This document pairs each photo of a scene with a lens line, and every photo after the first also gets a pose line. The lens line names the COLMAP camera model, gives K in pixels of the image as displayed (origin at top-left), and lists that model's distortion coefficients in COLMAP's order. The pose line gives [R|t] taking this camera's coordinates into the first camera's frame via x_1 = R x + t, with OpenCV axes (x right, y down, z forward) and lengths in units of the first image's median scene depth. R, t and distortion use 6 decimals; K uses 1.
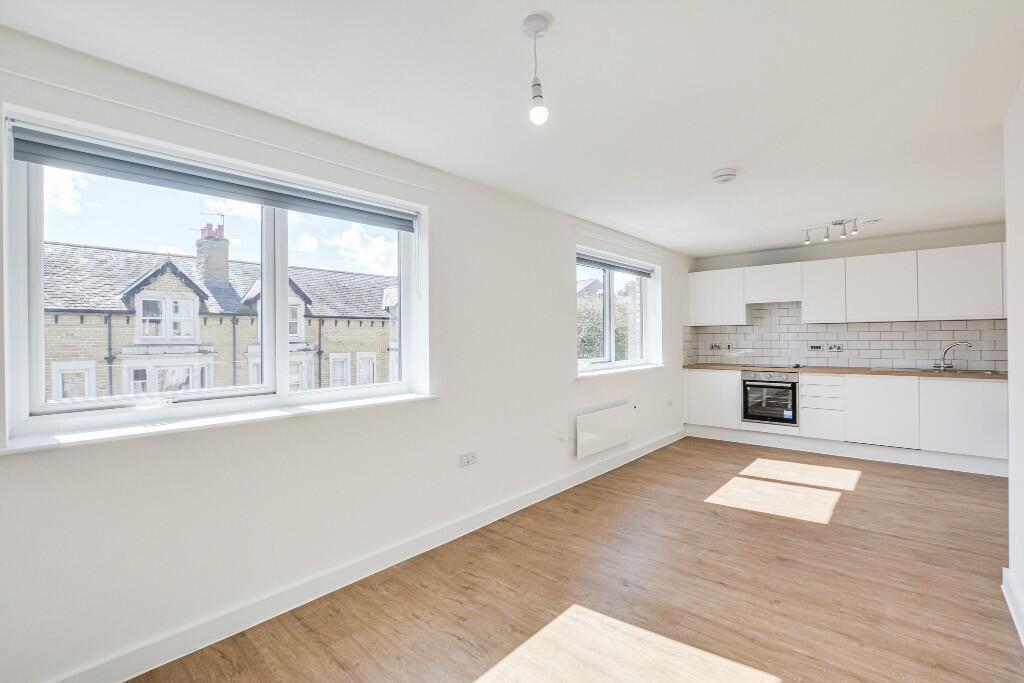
lens RADIAL K [[470.3, 0, 512.0], [0, 470.3, 341.5], [0, 0, 1]] dist [-0.001248, 0.000019]
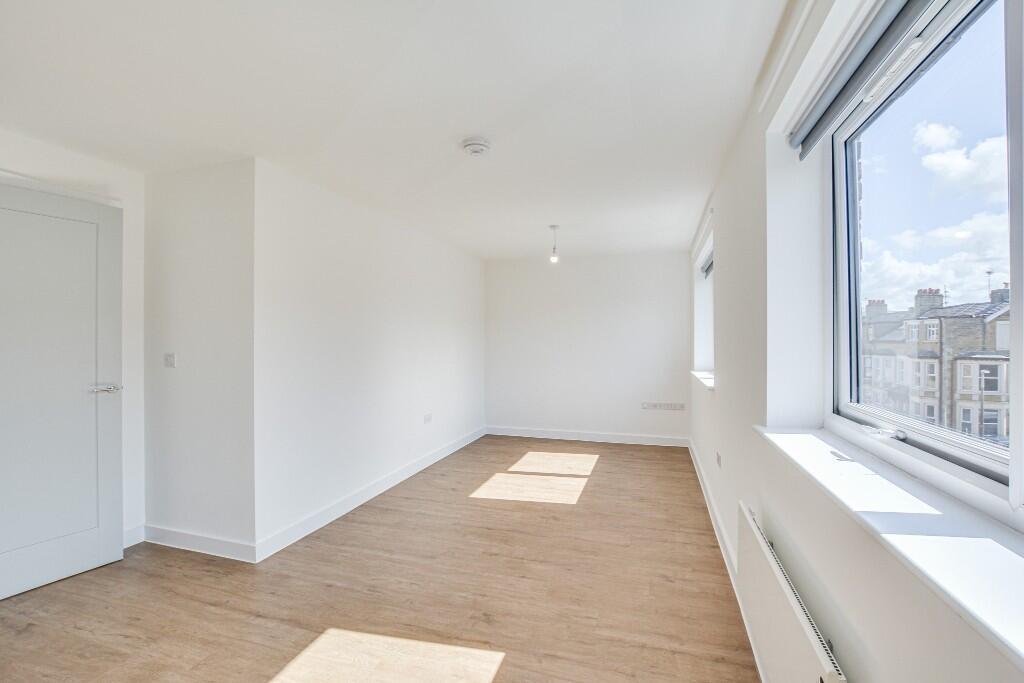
lens RADIAL K [[470.3, 0, 512.0], [0, 470.3, 341.5], [0, 0, 1]] dist [-0.001248, 0.000019]
pose [[-0.913019, 0.006964, -0.407857, 0.809838], [0.001263, 0.999898, 0.014245, -0.019766], [0.407914, 0.012490, -0.912935, 1.951571]]
